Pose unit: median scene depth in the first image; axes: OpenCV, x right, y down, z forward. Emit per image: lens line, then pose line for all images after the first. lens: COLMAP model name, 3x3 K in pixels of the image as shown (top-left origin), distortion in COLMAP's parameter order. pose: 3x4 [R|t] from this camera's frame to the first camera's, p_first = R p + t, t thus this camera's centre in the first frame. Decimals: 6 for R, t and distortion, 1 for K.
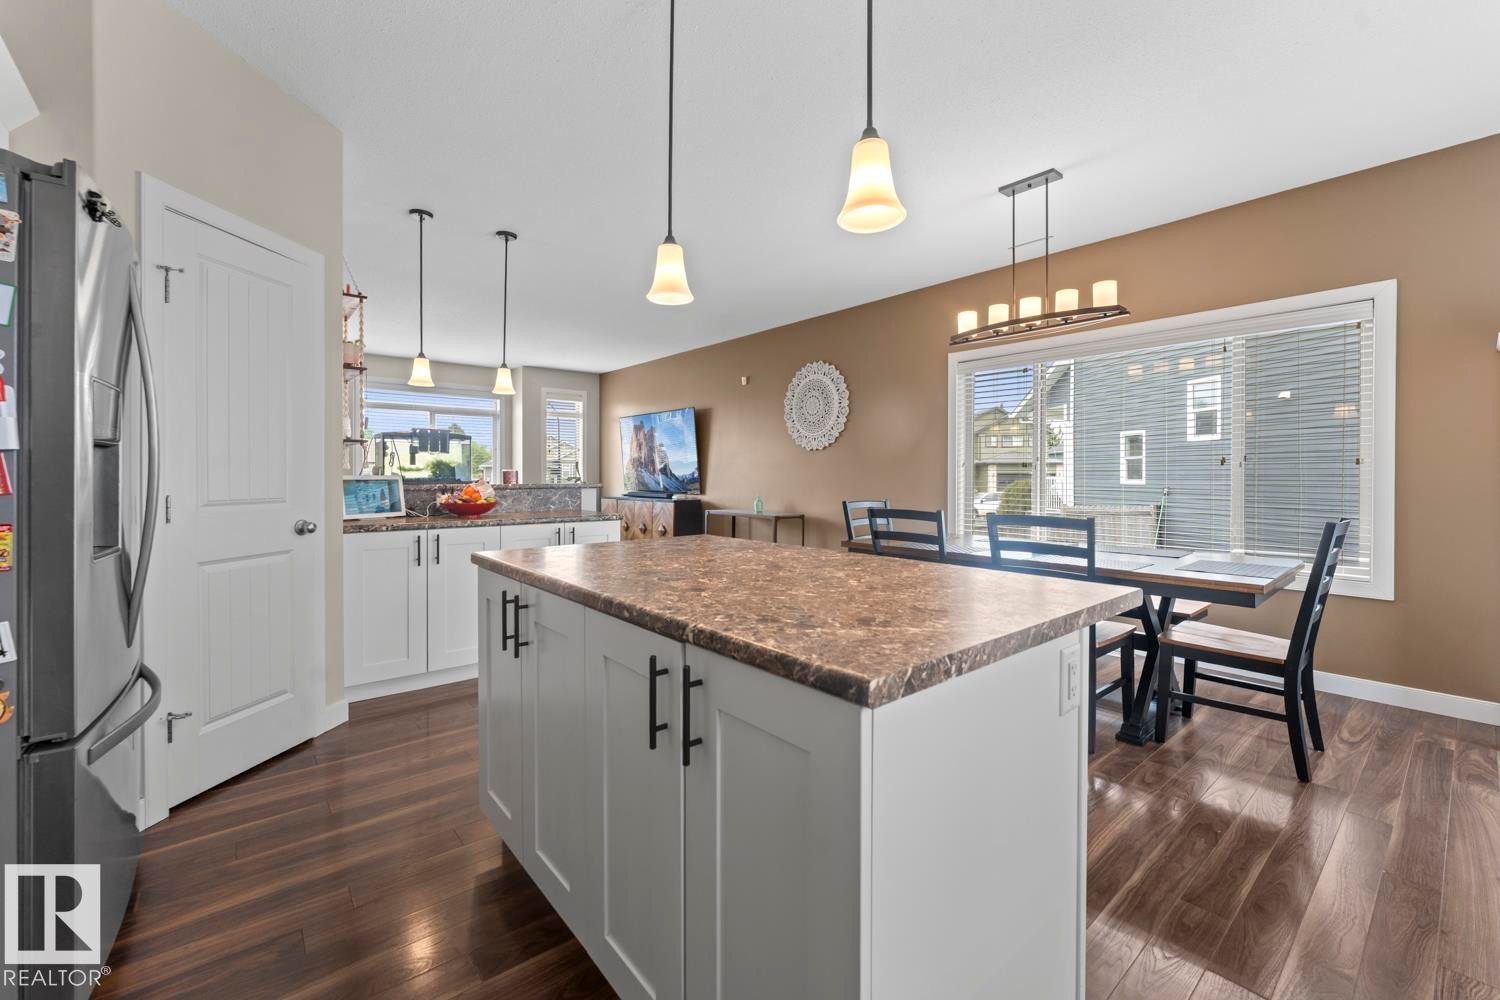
lens RADIAL K [[615.3, 0, 749.2], [0, 615.3, 487.0], [0, 0, 1]] dist [-0.000599, -0.000159]
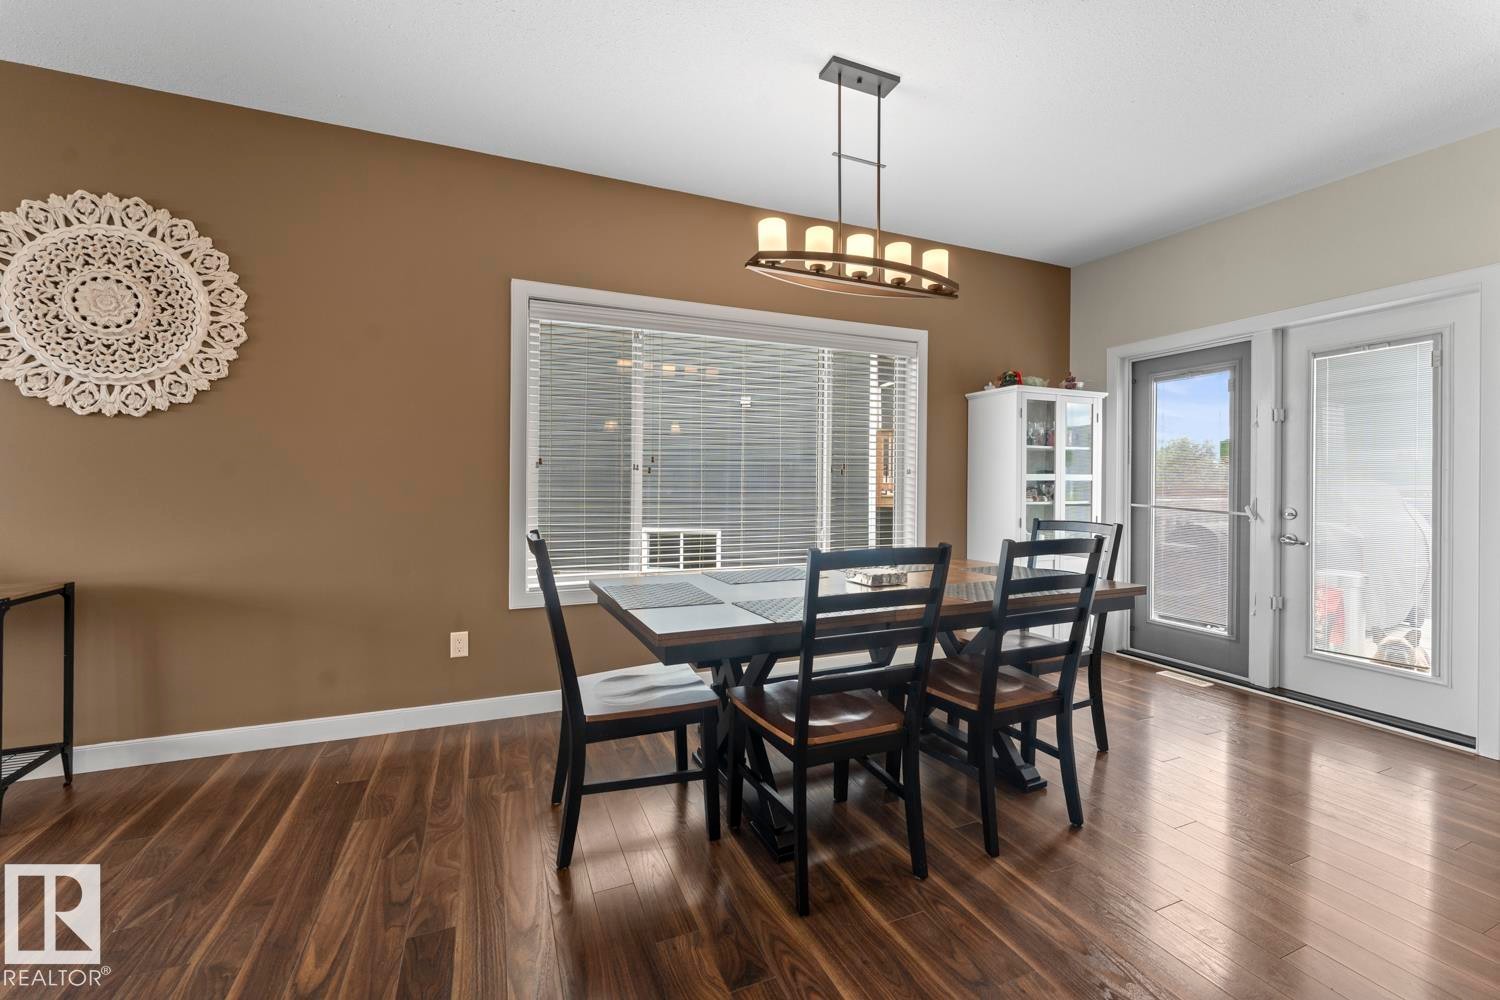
lens RADIAL K [[615.3, 0, 749.2], [0, 615.3, 487.0], [0, 0, 1]] dist [-0.000599, -0.000159]
pose [[0.295100, -0.005046, 0.955453, -0.156628], [0.020042, 0.999799, -0.000910, -0.006174], [-0.955256, 0.019418, 0.295141, 0.512971]]
